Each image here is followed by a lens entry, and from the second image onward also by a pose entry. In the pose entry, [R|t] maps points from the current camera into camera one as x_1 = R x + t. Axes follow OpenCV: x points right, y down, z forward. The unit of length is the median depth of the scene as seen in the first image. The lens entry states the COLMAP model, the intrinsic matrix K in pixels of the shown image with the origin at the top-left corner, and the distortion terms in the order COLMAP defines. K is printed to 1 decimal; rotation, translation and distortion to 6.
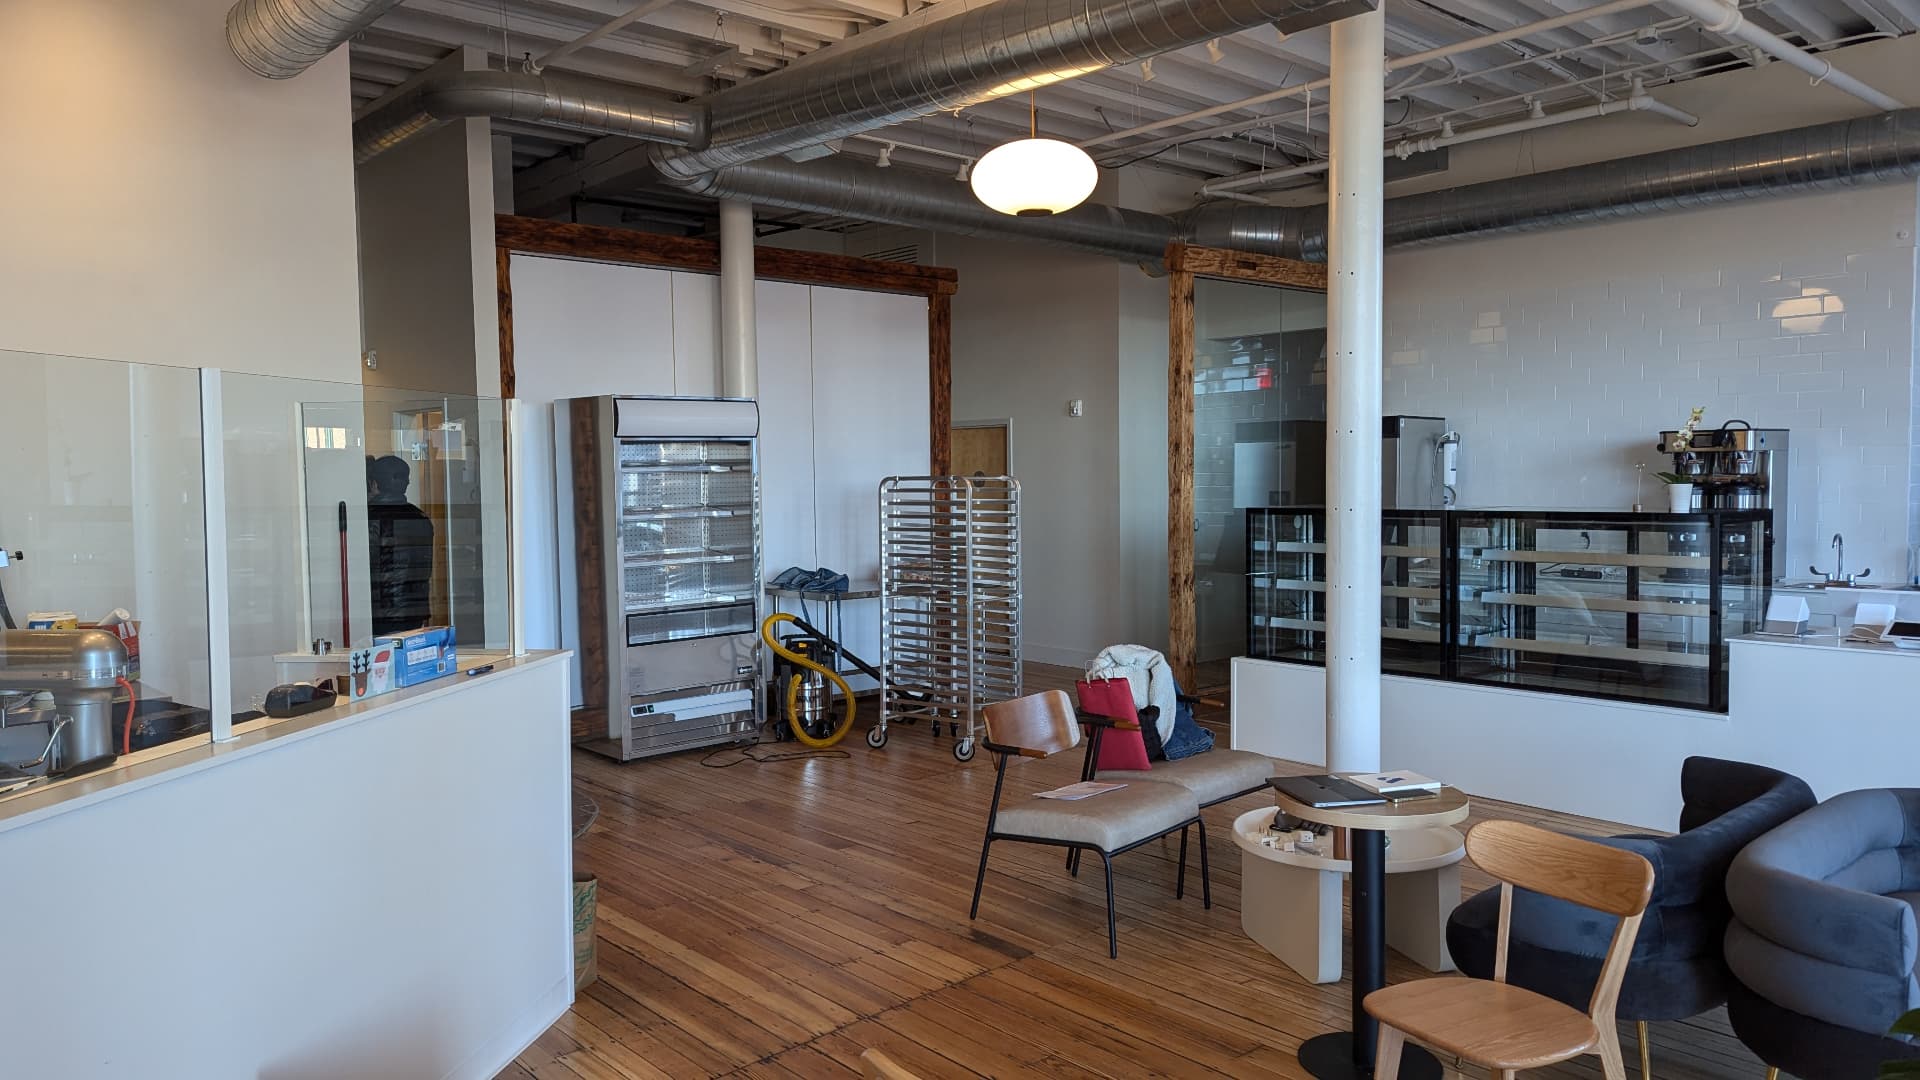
lens RADIAL K [[1358.1, 0, 948.1], [0, 1358.1, 533.0], [0, 0, 1]] dist [0.060543, -0.036027]
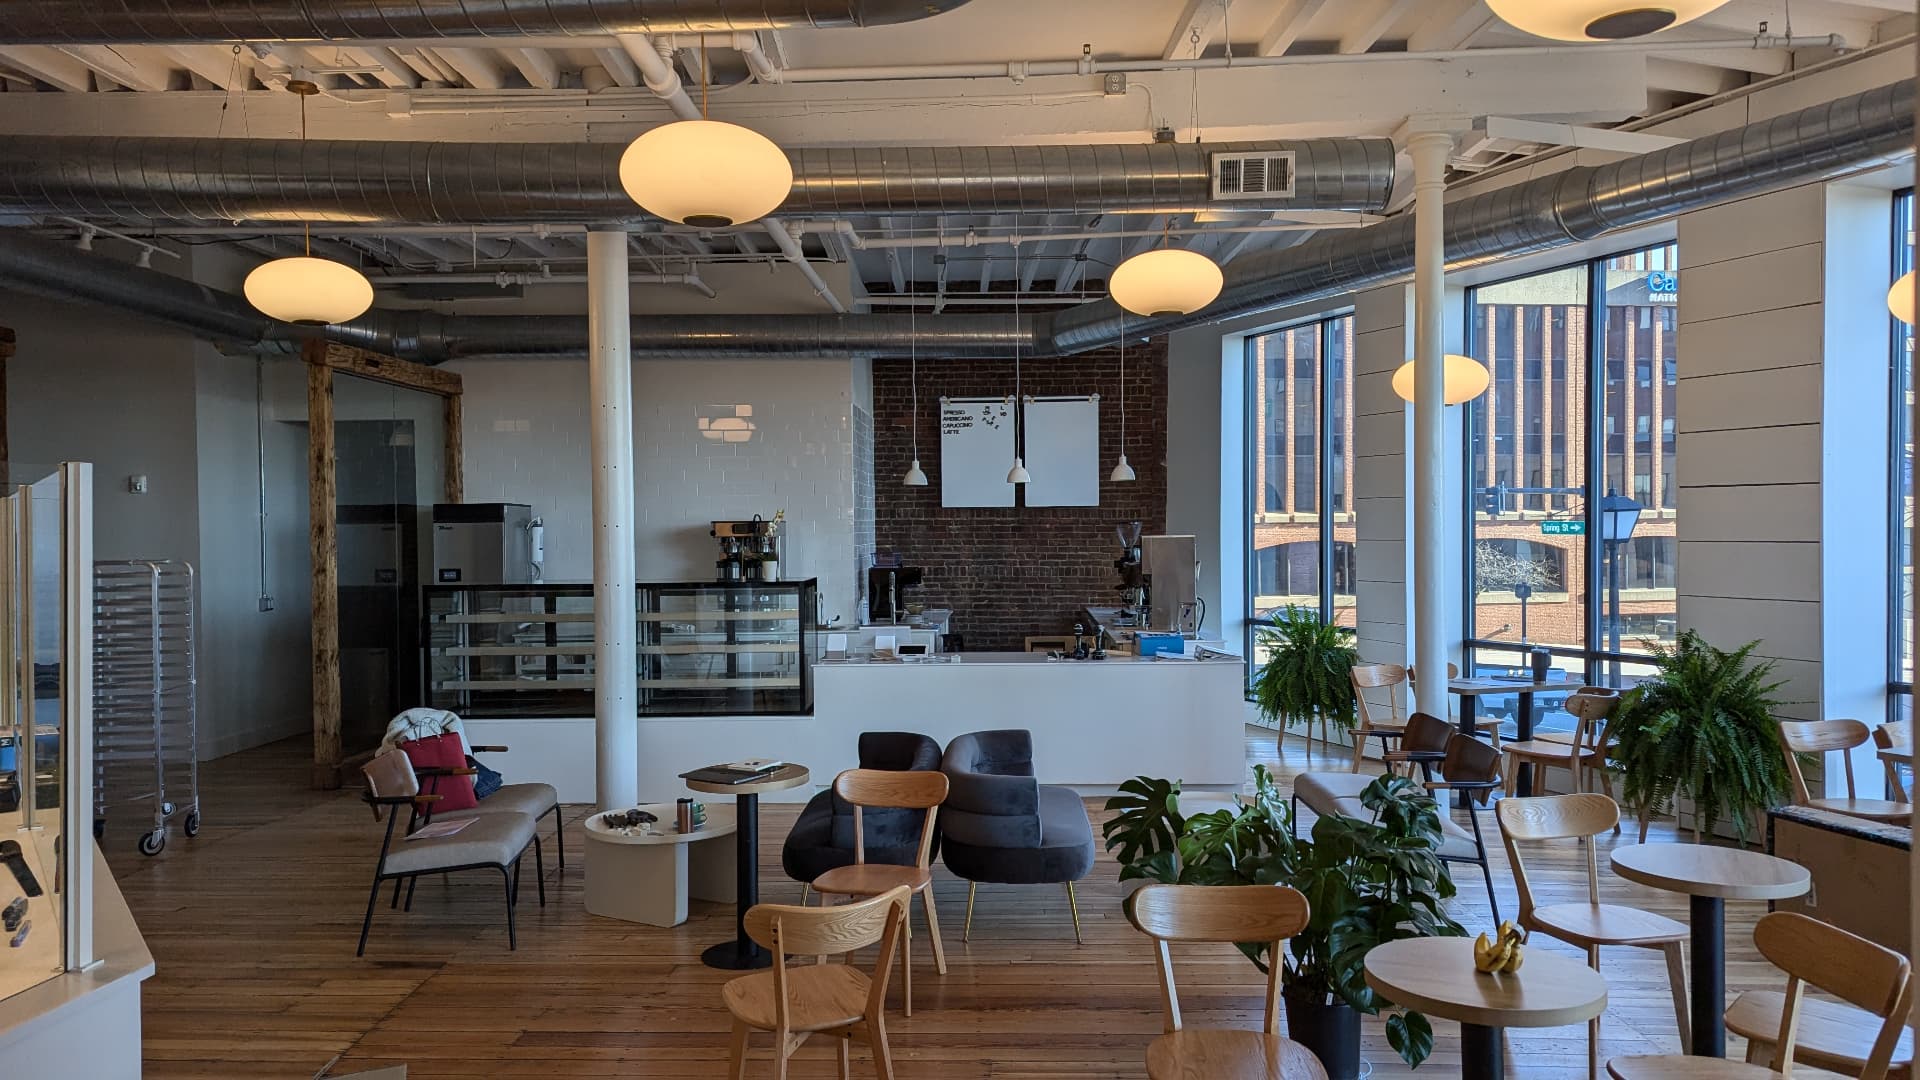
lens RADIAL K [[1358.1, 0, 963.3], [0, 1358.1, 552.0], [0, 0, 1]] dist [0.060543, -0.036027]
pose [[0.688795, -0.009421, 0.724895, -0.320784], [0.035044, 0.999179, -0.020313, -0.008484], [-0.724109, 0.039395, 0.688560, -0.115066]]
